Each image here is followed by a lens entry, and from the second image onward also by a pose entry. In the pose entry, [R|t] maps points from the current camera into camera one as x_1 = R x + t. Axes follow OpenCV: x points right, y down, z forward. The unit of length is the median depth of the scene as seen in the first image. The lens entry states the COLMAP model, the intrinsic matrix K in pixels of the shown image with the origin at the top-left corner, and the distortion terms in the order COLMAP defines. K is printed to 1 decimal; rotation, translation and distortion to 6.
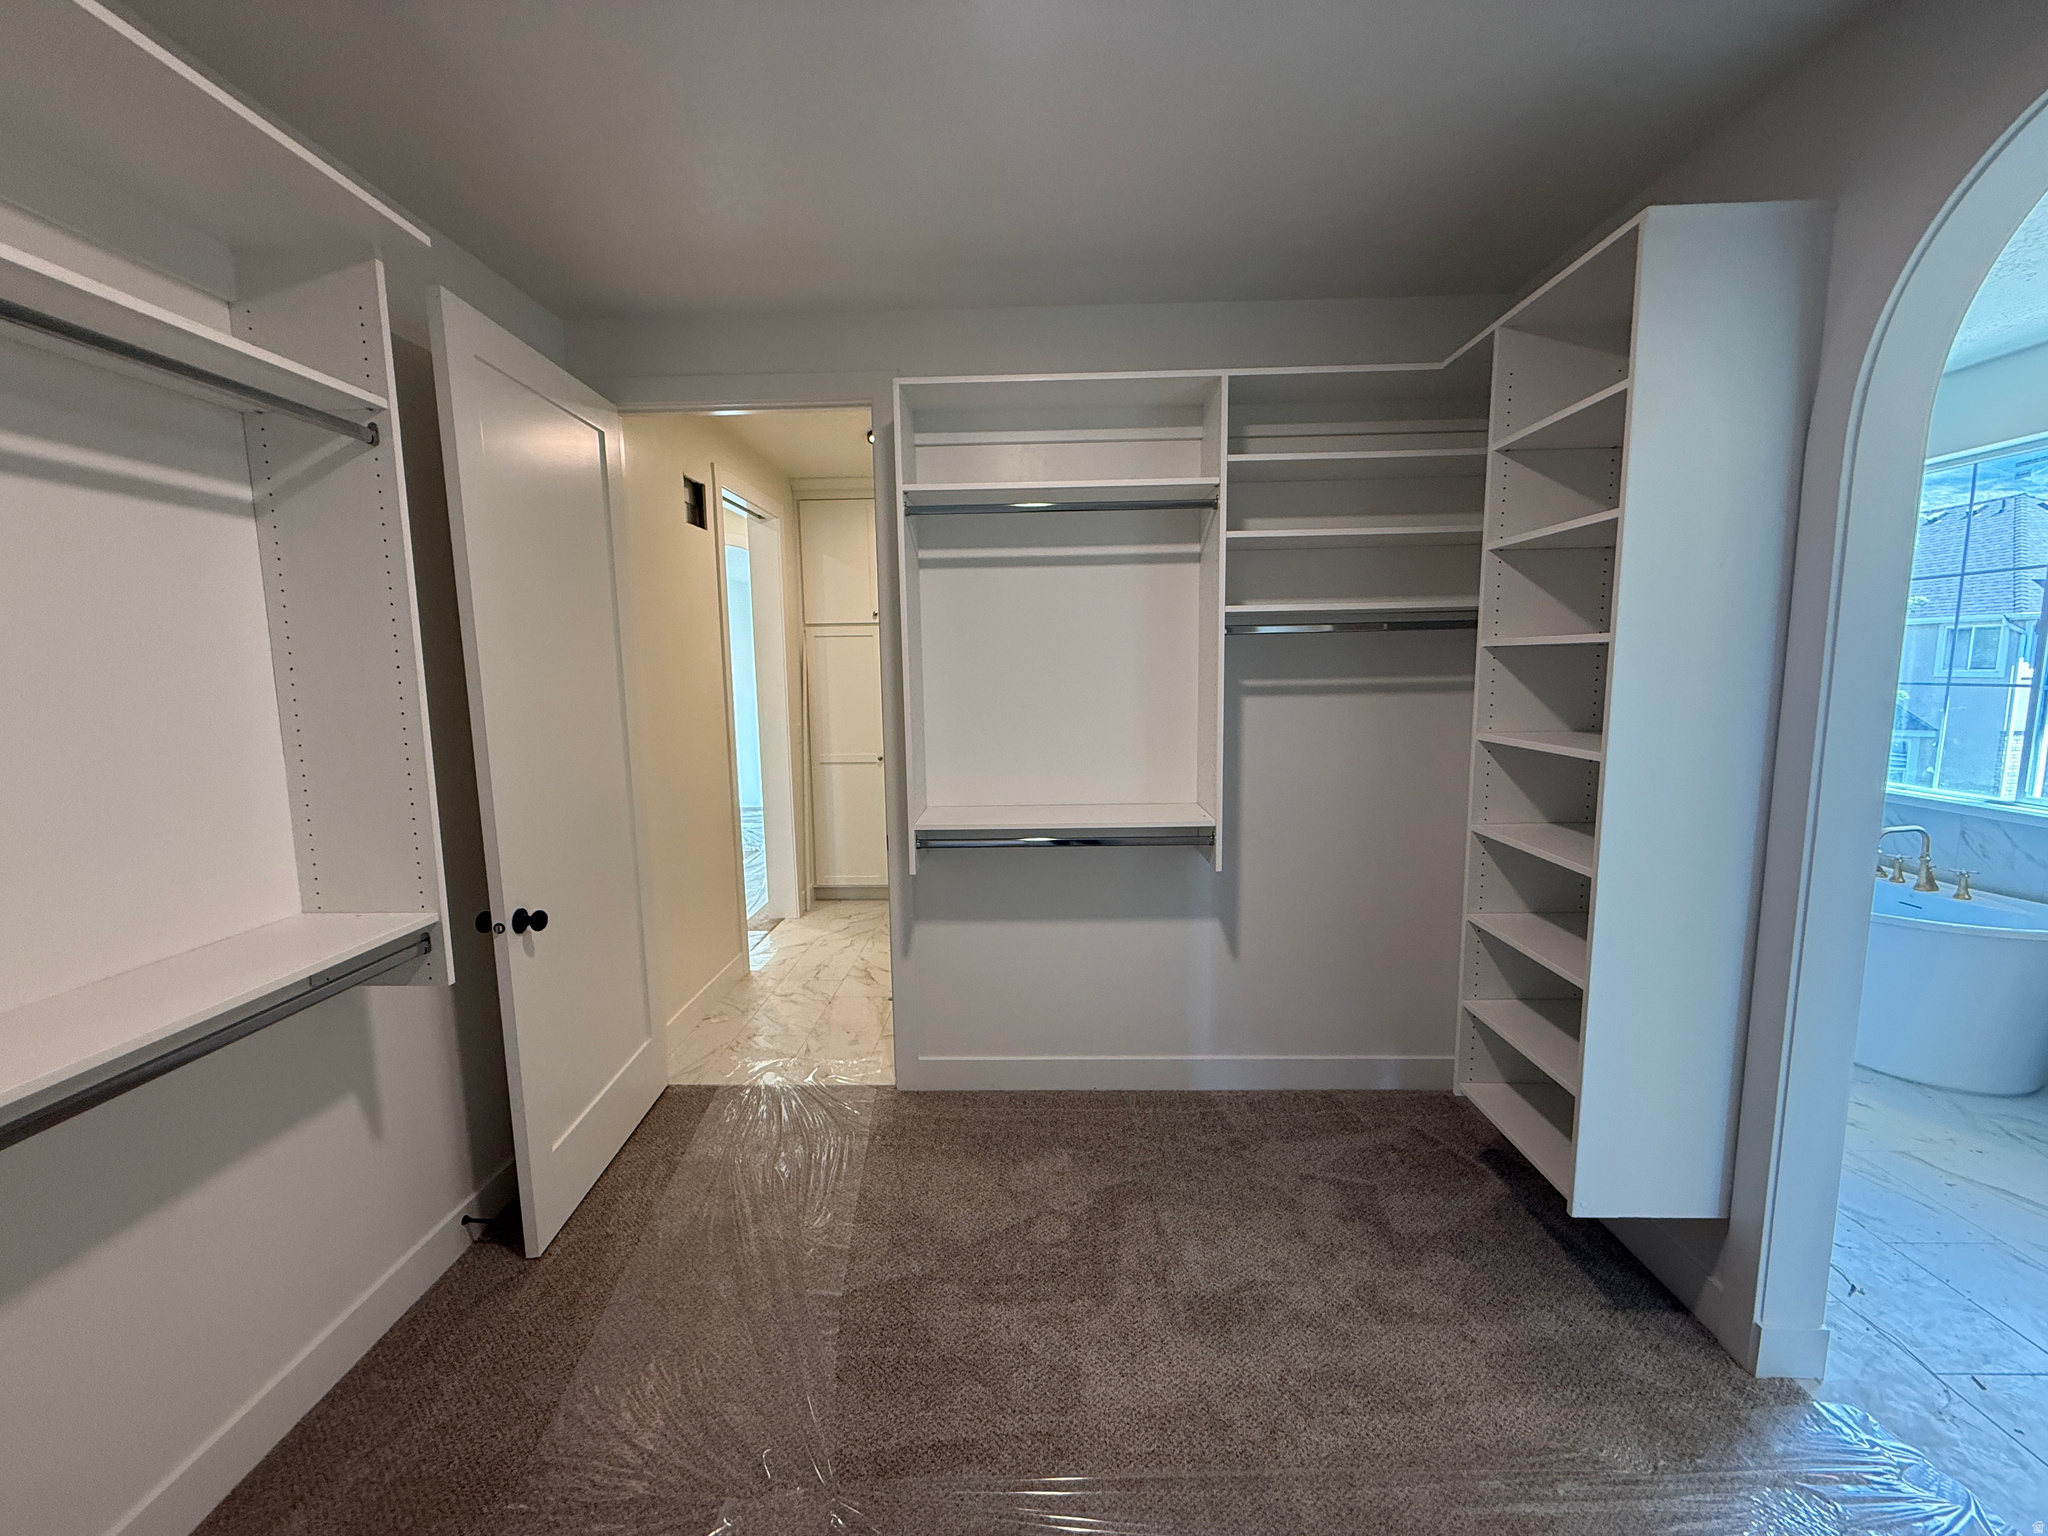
lens RADIAL K [[822.9, 0, 1026.4], [0, 822.9, 775.9], [0, 0, 1]] dist [-0.000077, 0.000009]
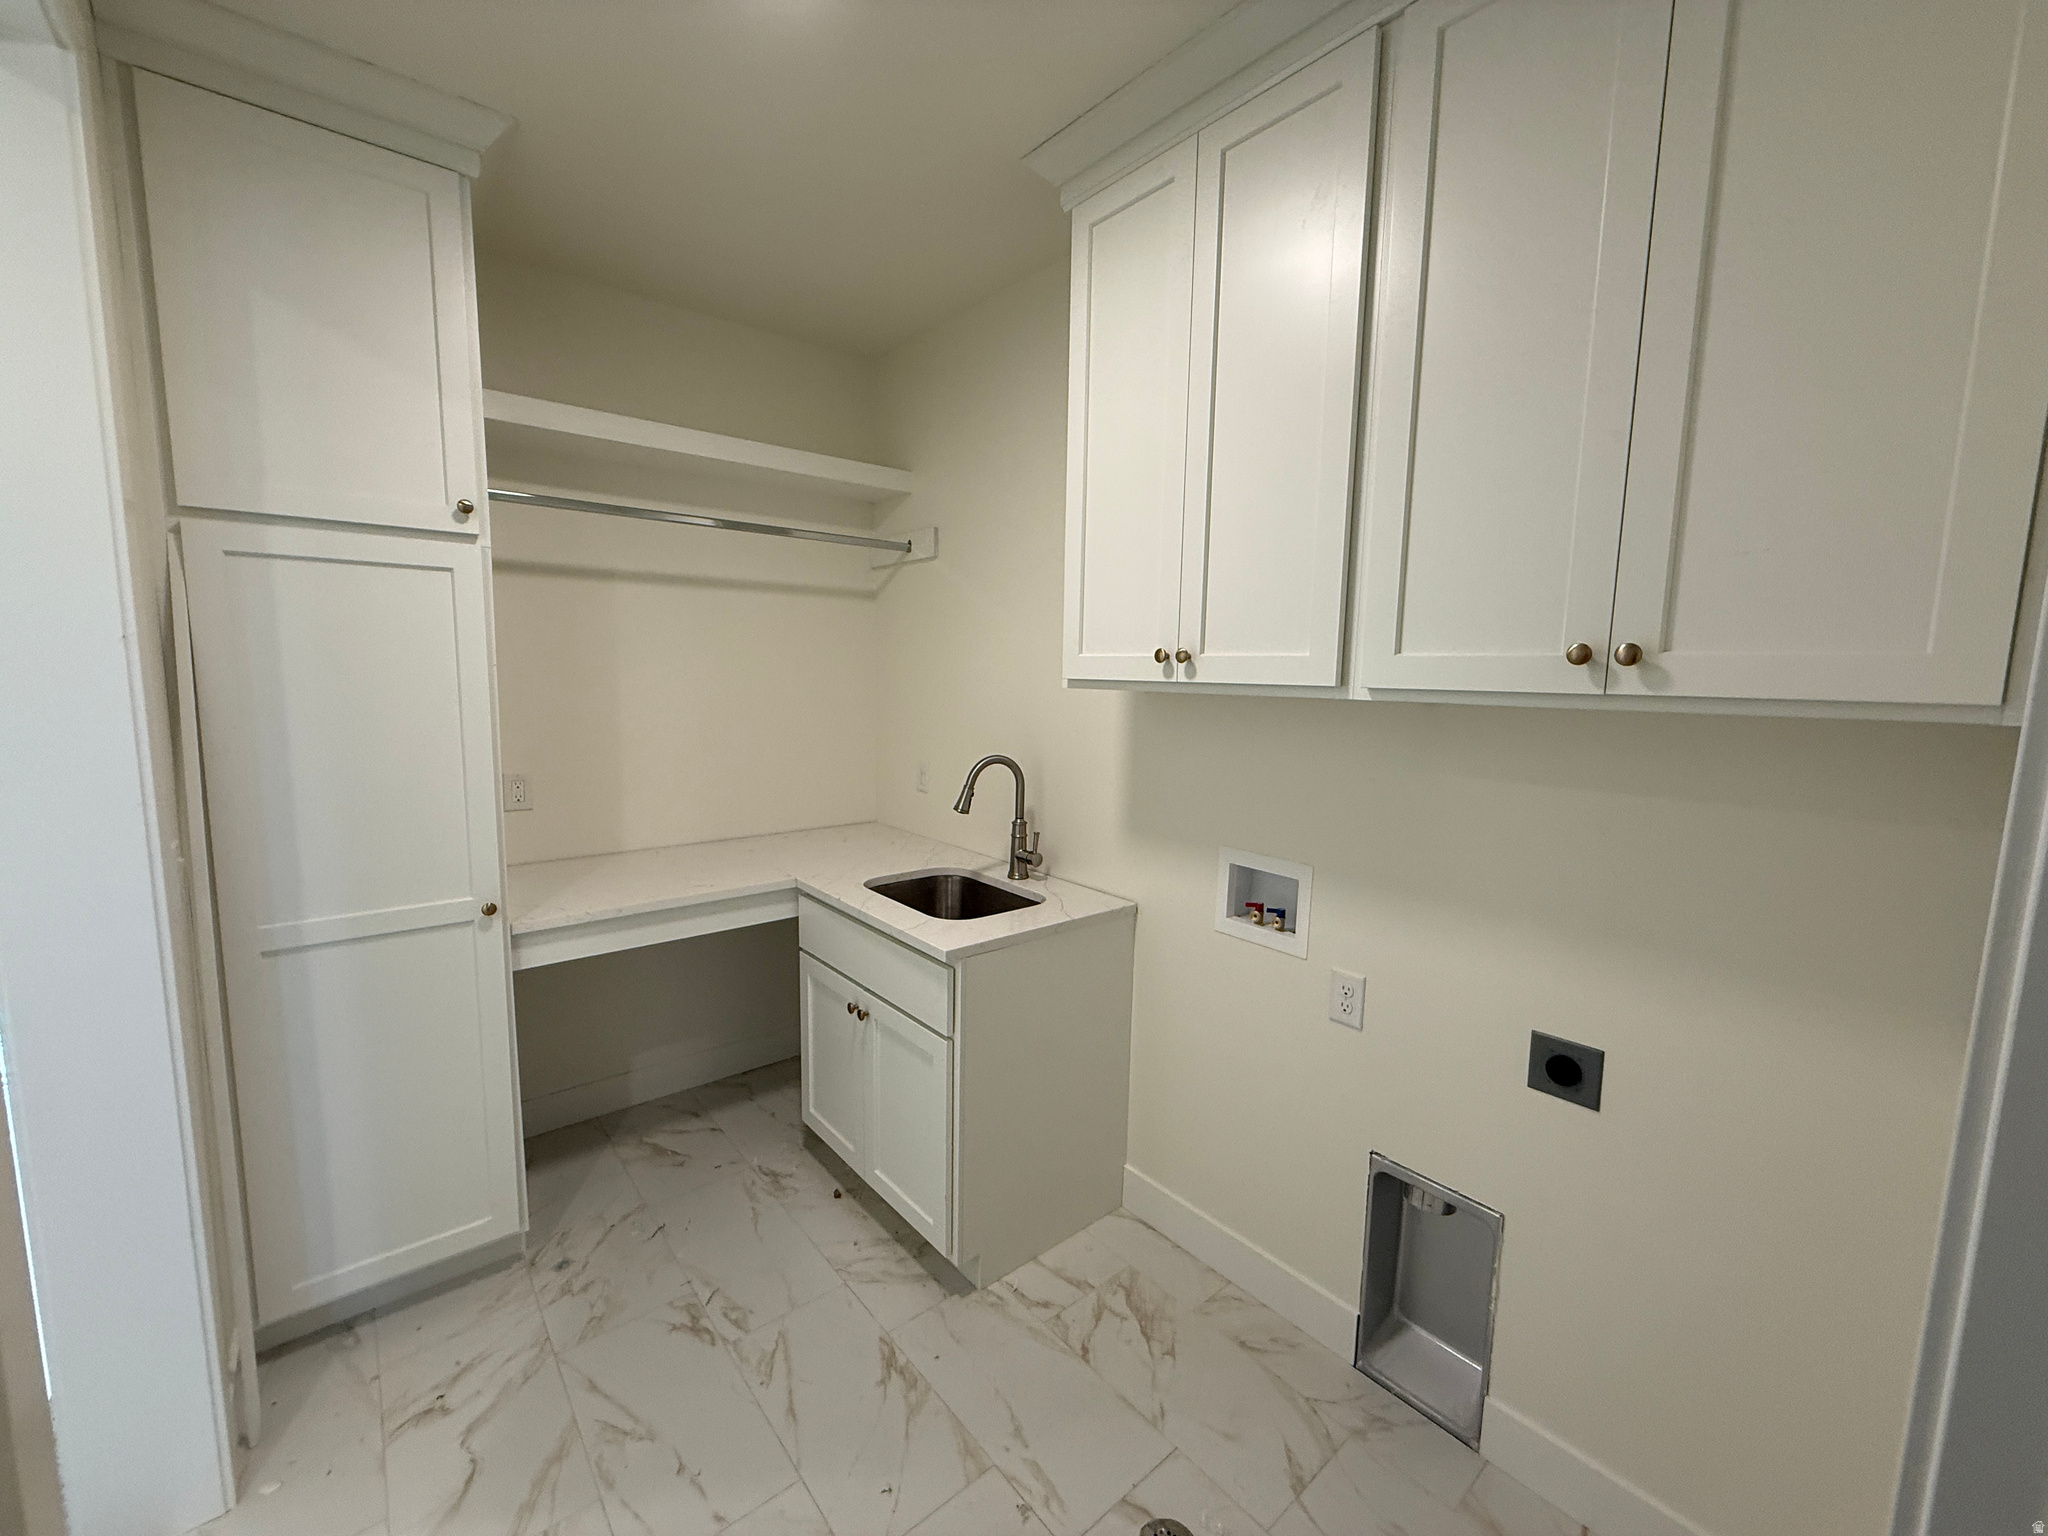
lens RADIAL K [[822.9, 0, 1030.1], [0, 822.9, 766.8], [0, 0, 1]] dist [-0.000077, 0.000009]
pose [[0.761715, -0.054755, 0.645594, -0.229273], [0.060688, 0.998072, 0.013046, -0.074639], [-0.645064, 0.029243, 0.763569, 0.570231]]
